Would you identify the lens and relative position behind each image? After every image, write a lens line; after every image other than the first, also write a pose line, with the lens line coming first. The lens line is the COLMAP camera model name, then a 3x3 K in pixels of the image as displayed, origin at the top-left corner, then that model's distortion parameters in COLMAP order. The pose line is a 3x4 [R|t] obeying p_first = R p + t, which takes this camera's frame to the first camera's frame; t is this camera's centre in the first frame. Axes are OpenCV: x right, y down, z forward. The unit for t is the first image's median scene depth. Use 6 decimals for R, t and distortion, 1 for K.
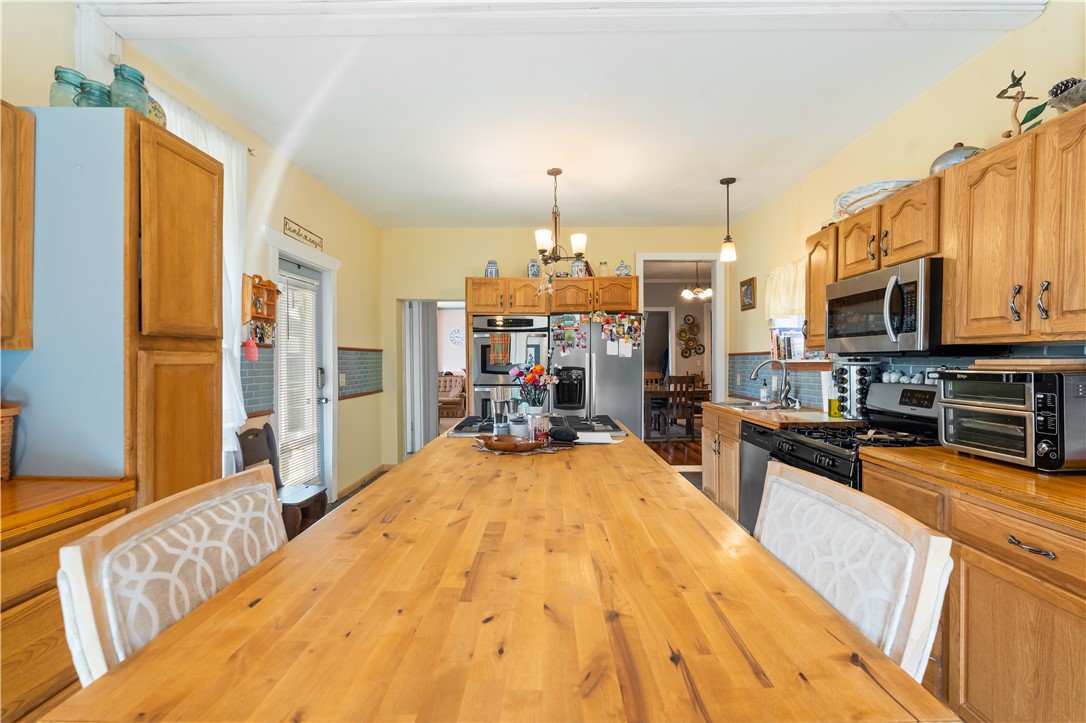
lens RADIAL K [[495.4, 0, 540.9], [0, 495.4, 360.8], [0, 0, 1]] dist [-0.000854, -0.000034]
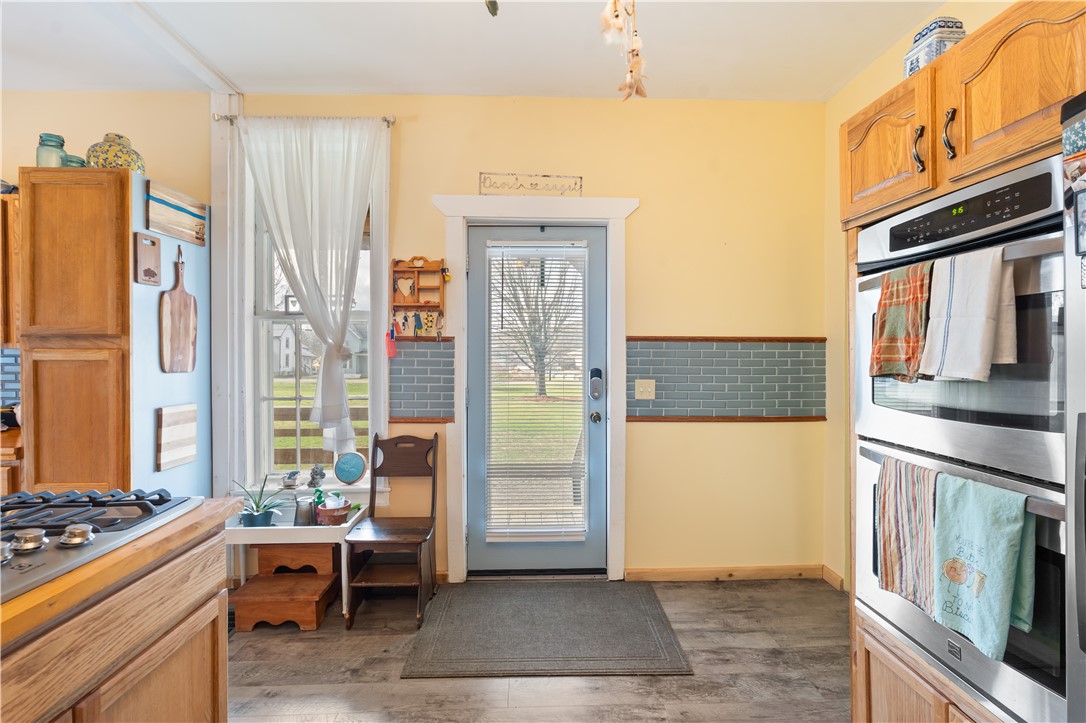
lens RADIAL K [[495.4, 0, 562.3], [0, 495.4, 349.2], [0, 0, 1]] dist [-0.000854, -0.000034]
pose [[0.050670, -0.005741, -0.998699, 0.218908], [-0.005016, 0.999969, -0.006003, -0.007805], [0.998703, 0.005313, 0.050639, 0.919863]]
